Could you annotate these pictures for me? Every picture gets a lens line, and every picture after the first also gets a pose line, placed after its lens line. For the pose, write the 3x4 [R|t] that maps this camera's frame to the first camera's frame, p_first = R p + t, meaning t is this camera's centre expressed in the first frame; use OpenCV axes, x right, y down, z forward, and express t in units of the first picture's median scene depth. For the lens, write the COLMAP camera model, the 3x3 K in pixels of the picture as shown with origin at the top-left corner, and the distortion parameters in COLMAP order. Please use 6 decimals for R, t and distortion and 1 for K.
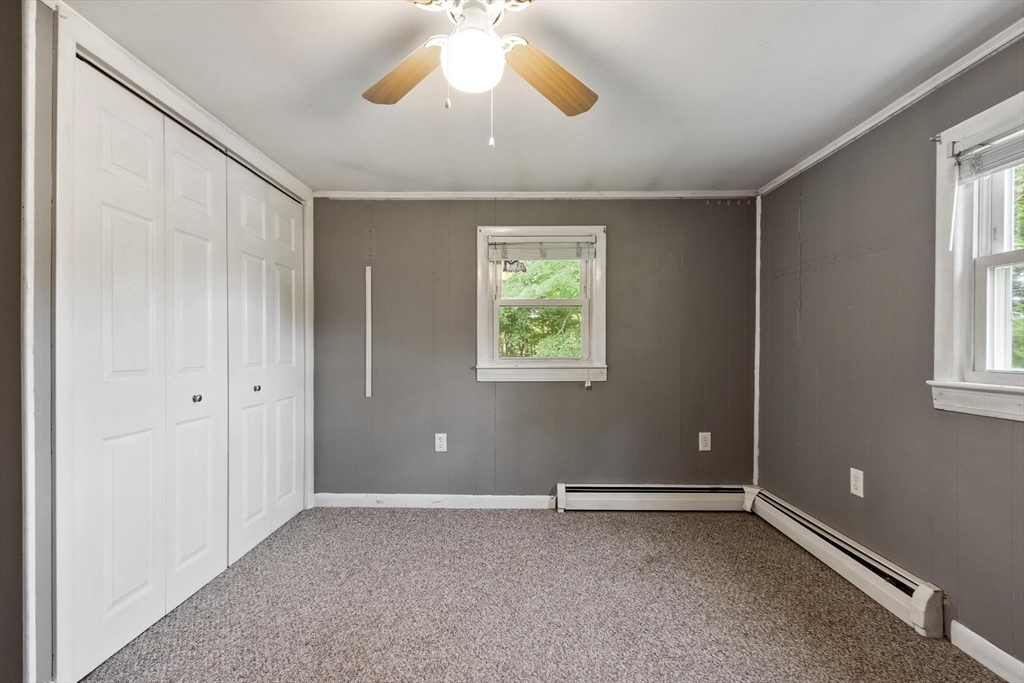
lens RADIAL K [[451.9, 0, 503.3], [0, 451.9, 346.2], [0, 0, 1]] dist [-0.001481, -0.000042]
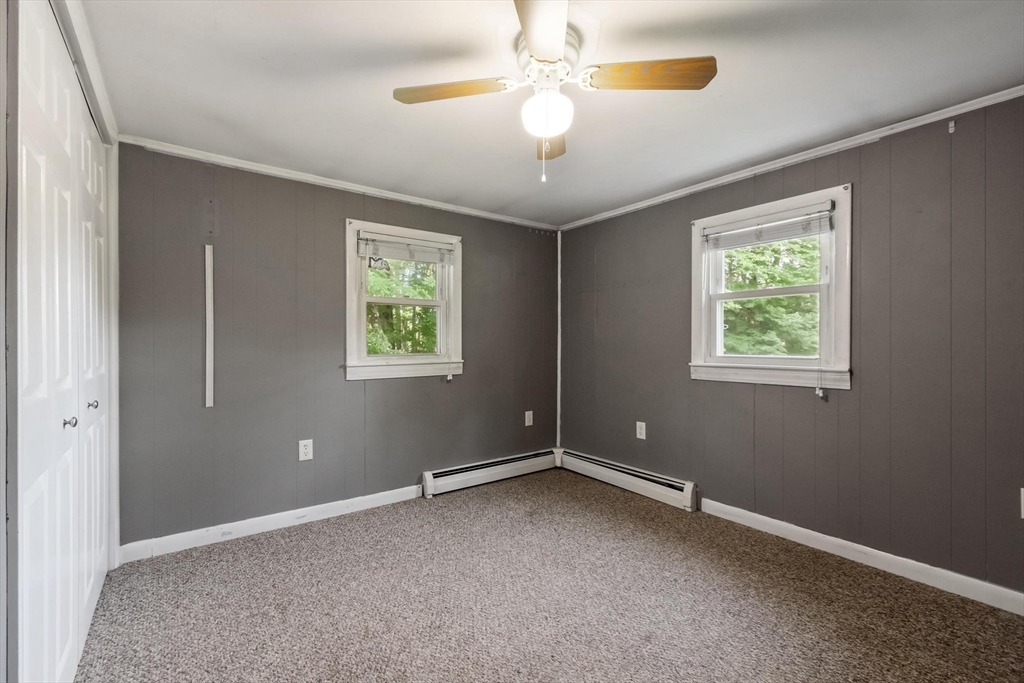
lens RADIAL K [[445.7, 0, 512.0], [0, 445.7, 341.5], [0, 0, 1]] dist [-0.000338, -0.000210]
pose [[0.791010, -0.000740, 0.611803, -0.361683], [0.001960, 0.999997, -0.001324, -0.002867], [-0.611800, 0.002246, 0.791009, 0.040482]]
